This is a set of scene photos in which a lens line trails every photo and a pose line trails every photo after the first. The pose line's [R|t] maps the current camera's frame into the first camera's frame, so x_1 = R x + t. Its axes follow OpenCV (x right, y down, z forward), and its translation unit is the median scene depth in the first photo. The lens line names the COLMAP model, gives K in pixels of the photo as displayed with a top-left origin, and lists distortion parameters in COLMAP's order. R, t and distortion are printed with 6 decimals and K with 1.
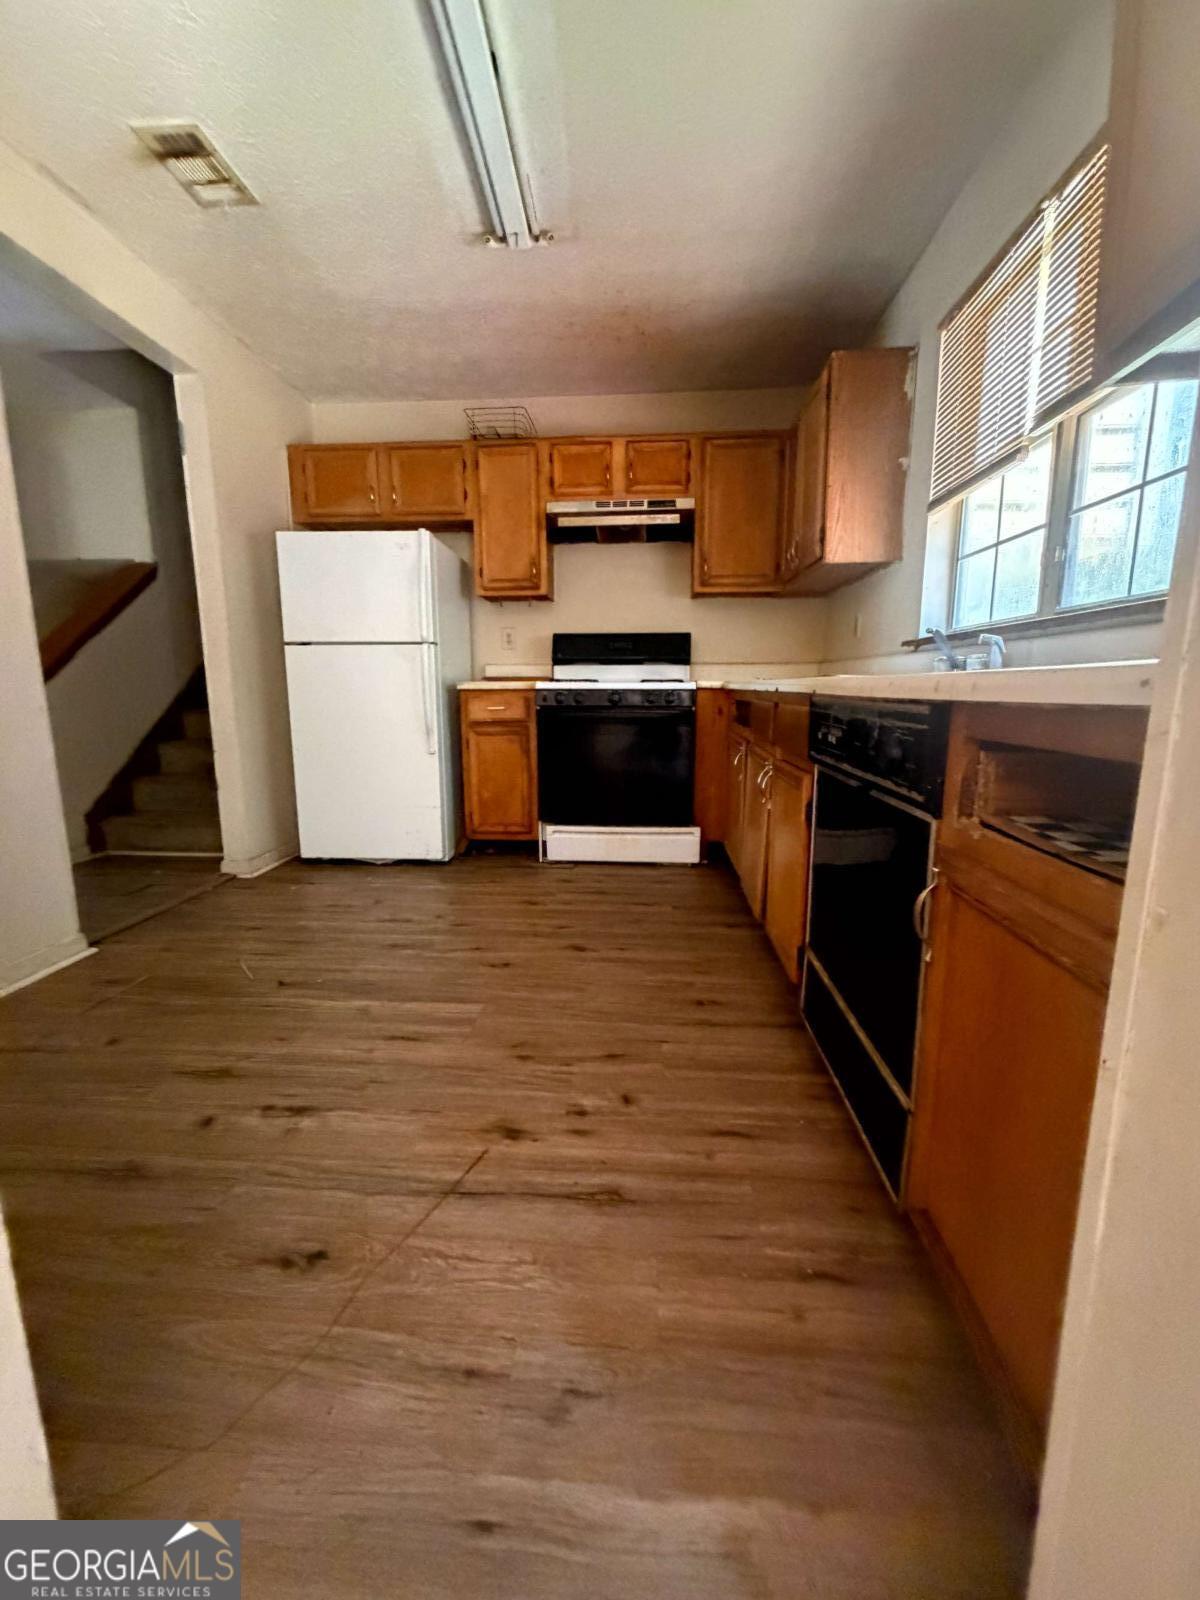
lens RADIAL K [[638.9, 0, 597.6], [0, 638.9, 796.7], [0, 0, 1]] dist [-0.000637, 0.000133]
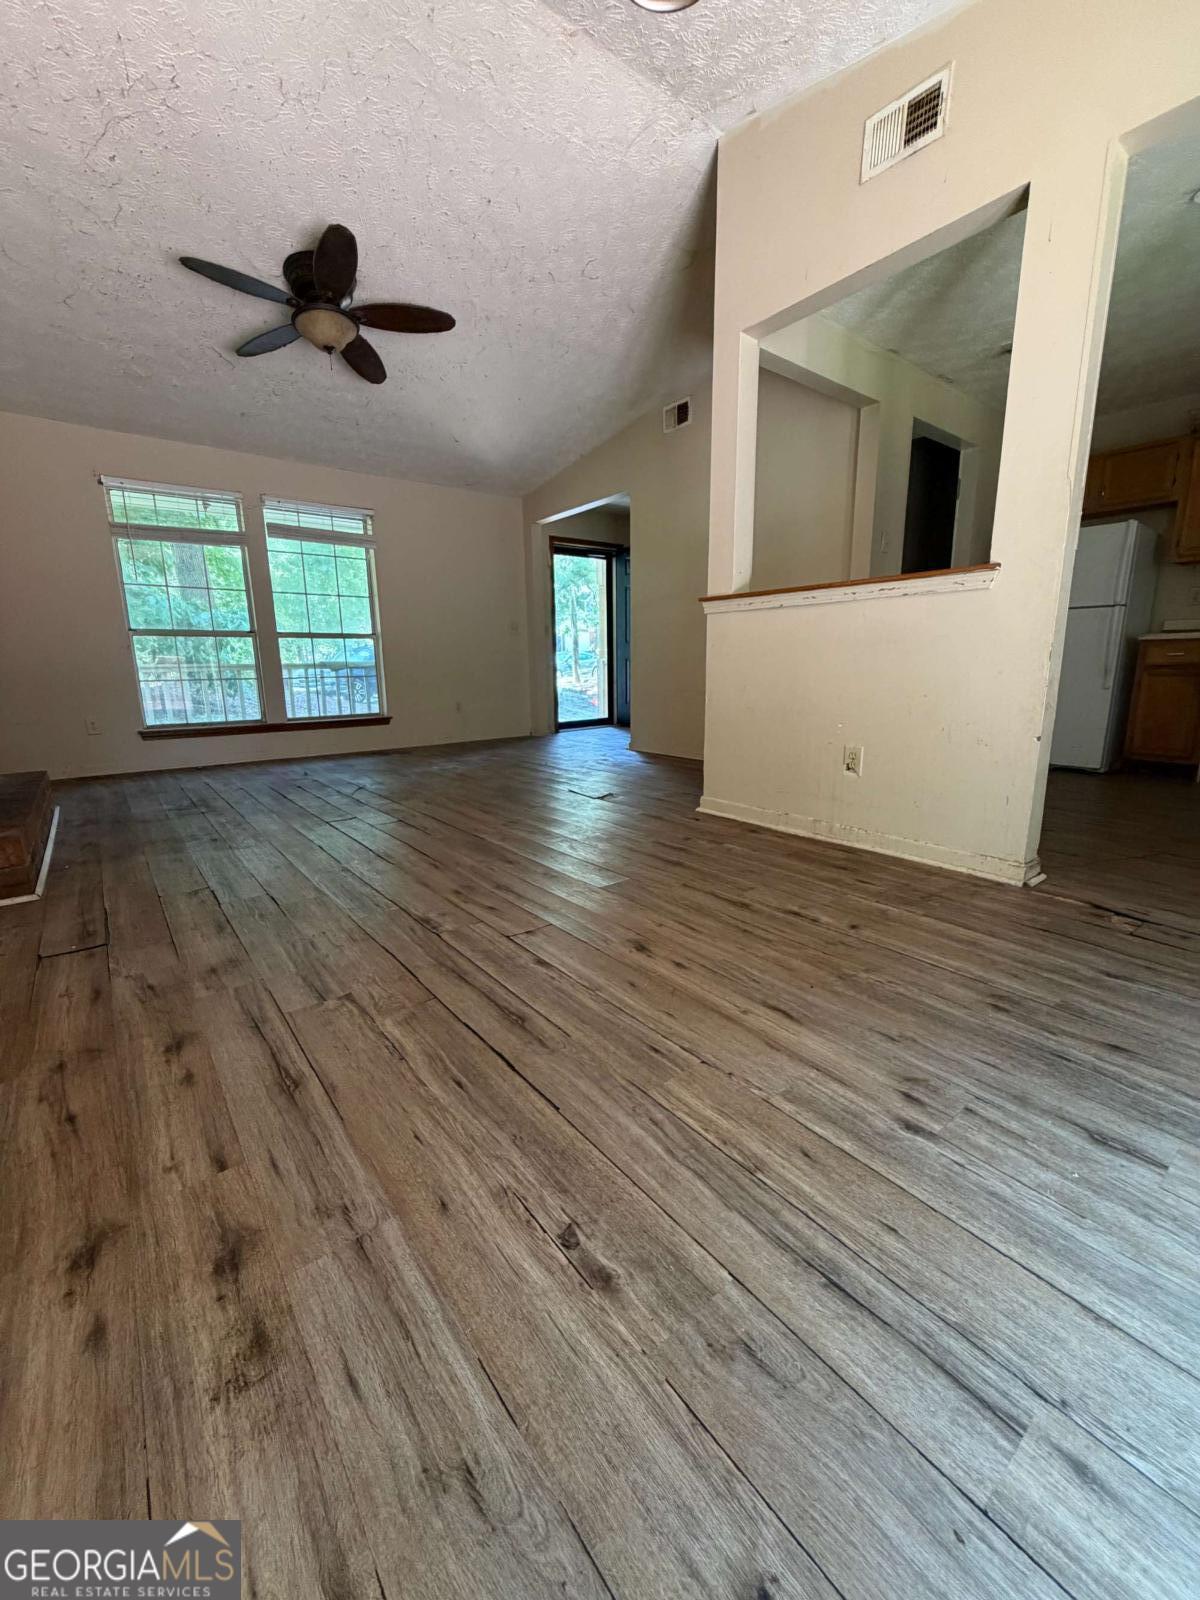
lens RADIAL K [[638.9, 0, 603.3], [0, 638.9, 795.5], [0, 0, 1]] dist [-0.000637, 0.000133]
pose [[0.672263, 0.145511, -0.725871, 0.034741], [-0.111964, 0.989199, 0.094603, 0.137115], [0.731797, 0.017673, 0.681294, -0.647825]]
